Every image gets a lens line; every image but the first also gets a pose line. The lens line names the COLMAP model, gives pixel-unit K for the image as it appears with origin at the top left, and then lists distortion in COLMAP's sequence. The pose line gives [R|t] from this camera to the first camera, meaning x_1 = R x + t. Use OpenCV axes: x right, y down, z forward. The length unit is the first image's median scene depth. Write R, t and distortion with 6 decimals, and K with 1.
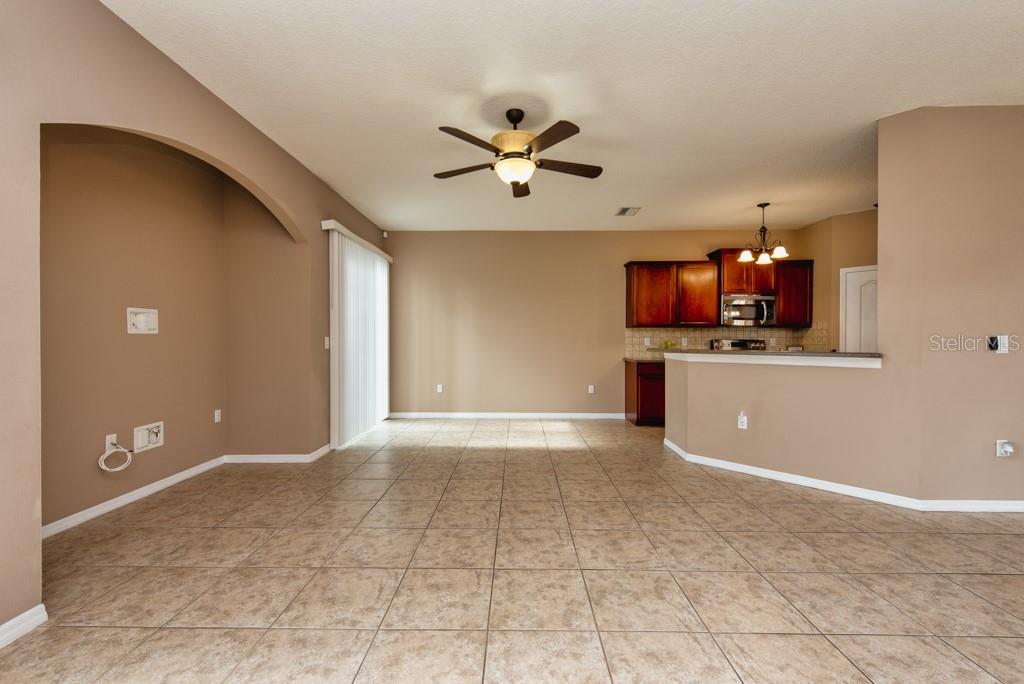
lens RADIAL K [[412.7, 0, 513.6], [0, 412.7, 355.0], [0, 0, 1]] dist [0.028553, 0.000011]
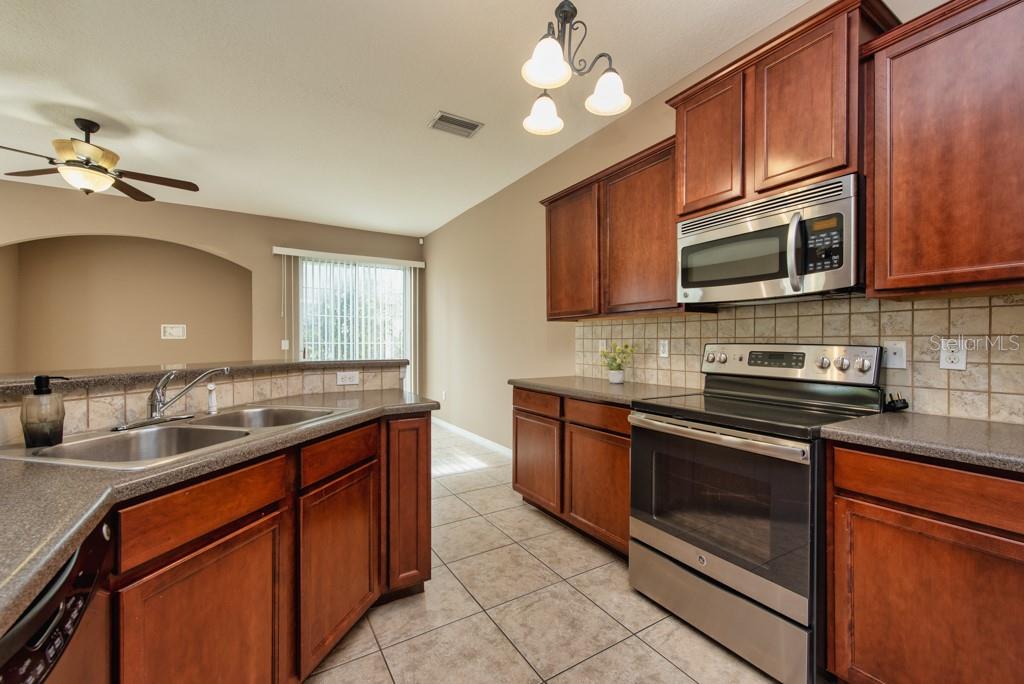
lens RADIAL K [[417.1, 0, 509.3], [0, 417.1, 340.7], [0, 0, 1]] dist [0.007681, -0.000005]
pose [[0.538389, -0.002151, -0.842693, 1.078748], [-0.033919, 0.999131, -0.024221, -0.037410], [0.842013, 0.041624, 0.537849, 0.987821]]
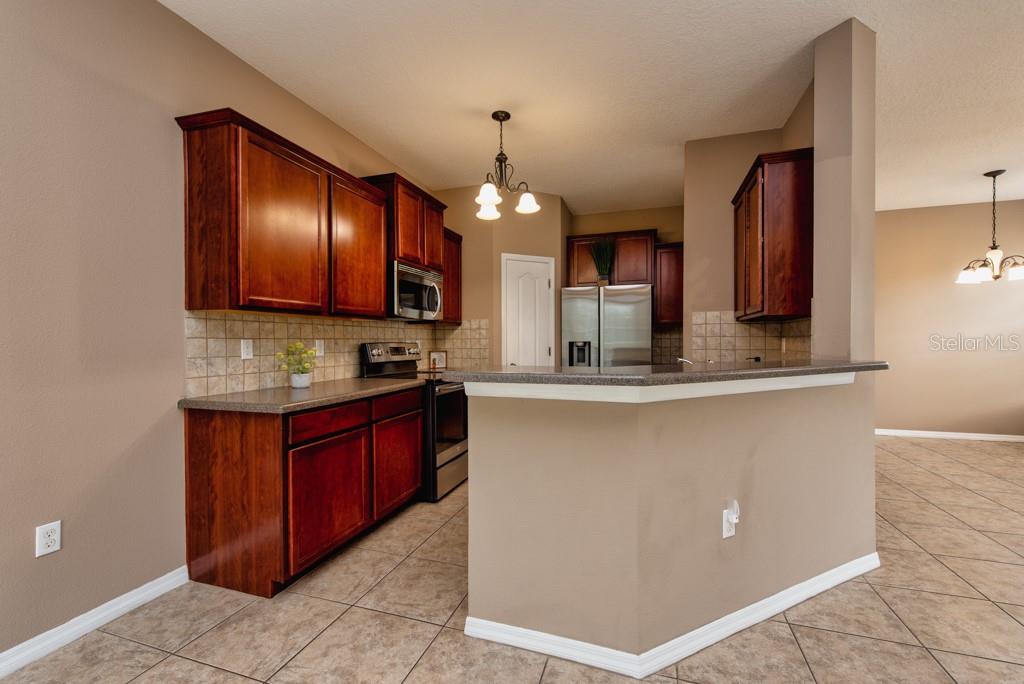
lens RADIAL K [[417.1, 0, 509.3], [0, 417.1, 340.7], [0, 0, 1]] dist [0.007681, -0.000005]
pose [[0.307443, -0.002138, 0.951564, 0.041388], [0.040239, 0.999132, -0.010756, -0.041232], [-0.950715, 0.041597, 0.307262, 1.016671]]
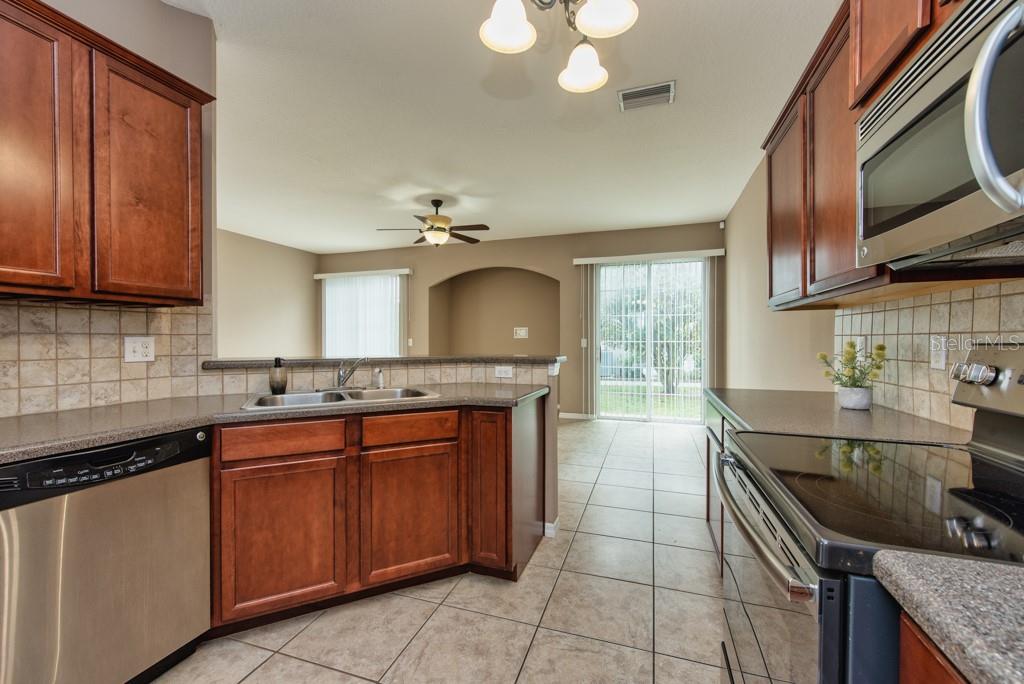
lens RADIAL K [[417.1, 0, 515.4], [0, 417.1, 339.0], [0, 0, 1]] dist [0.029926, -0.010591]
pose [[-0.296318, -0.002651, -0.955086, 1.099983], [-0.037367, 0.999263, 0.008819, -0.050984], [0.954358, 0.038302, -0.296198, 1.327512]]
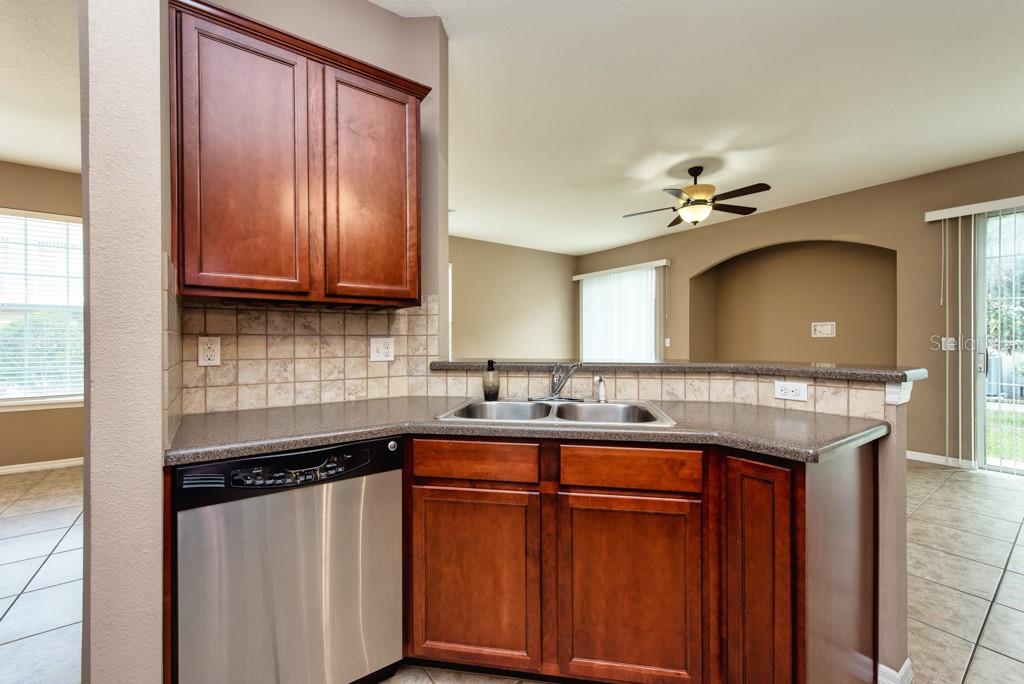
lens RADIAL K [[417.5, 0, 518.8], [0, 417.5, 343.2], [0, 0, 1]] dist [0.009960, -0.000375]
pose [[-0.791355, 0.006139, -0.611326, 0.942080], [-0.021825, 0.999029, 0.038284, -0.049616], [0.610967, 0.043639, -0.790452, 1.278381]]
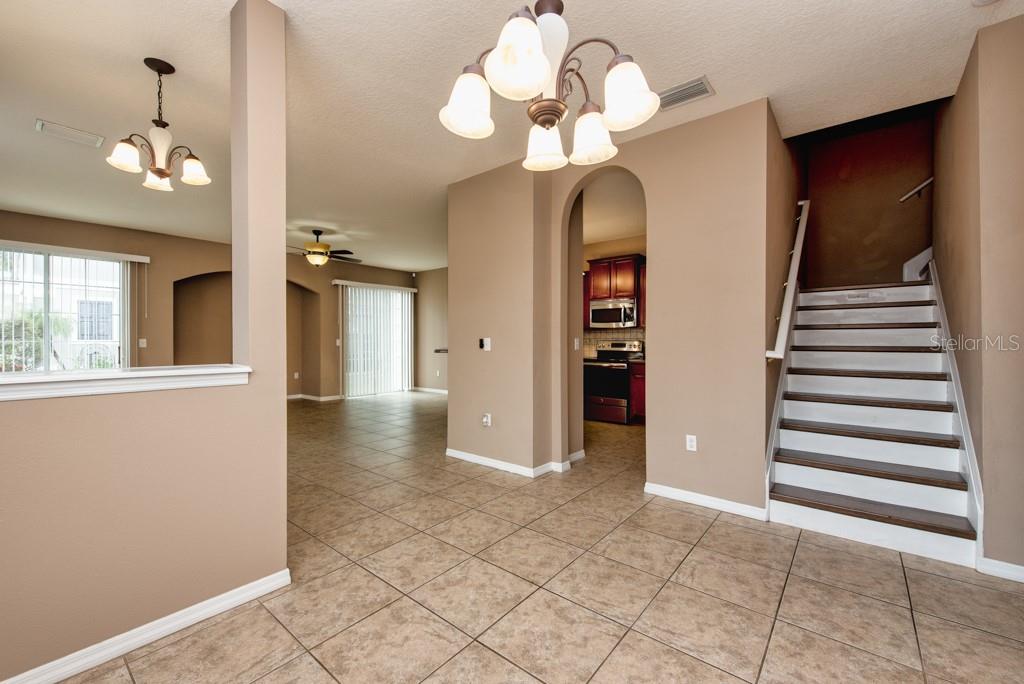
lens RADIAL K [[417.1, 0, 515.4], [0, 417.1, 339.0], [0, 0, 1]] dist [0.029926, -0.010591]
pose [[0.787069, -0.004098, -0.616852, 1.521227], [-0.021761, 0.999171, -0.034404, 0.001873], [0.616482, 0.040502, 0.786327, -0.012285]]
